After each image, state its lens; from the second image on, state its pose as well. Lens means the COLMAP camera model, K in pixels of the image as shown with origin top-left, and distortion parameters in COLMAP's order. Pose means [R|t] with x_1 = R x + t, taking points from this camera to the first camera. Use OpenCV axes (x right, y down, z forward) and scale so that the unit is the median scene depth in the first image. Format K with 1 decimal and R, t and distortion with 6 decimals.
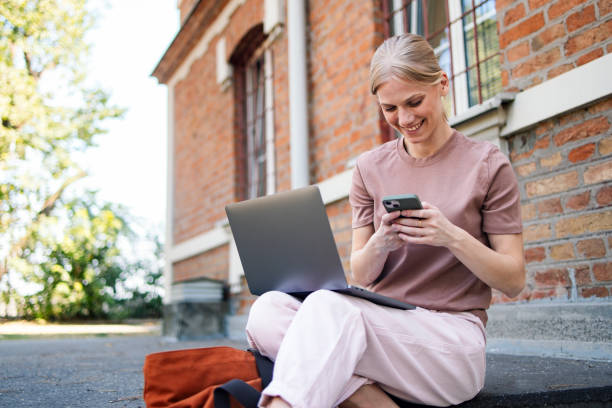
lens RADIAL K [[1009.6, 0, 307.5], [0, 1009.6, 196.9], [0, 0, 1]] dist [0.128853, 0.023650]
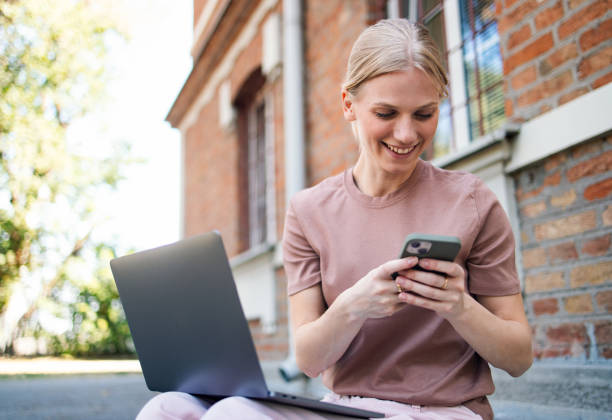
lens RADIAL K [[933.5, 0, 306.0], [0, 933.5, 210.0], [0, 0, 1]] dist [0.118224, 0.072599]
pose [[0.999762, -0.005460, -0.021122, 0.033290], [0.004828, 0.999542, -0.029865, -0.002896], [0.021275, 0.029756, 0.999331, 0.176155]]
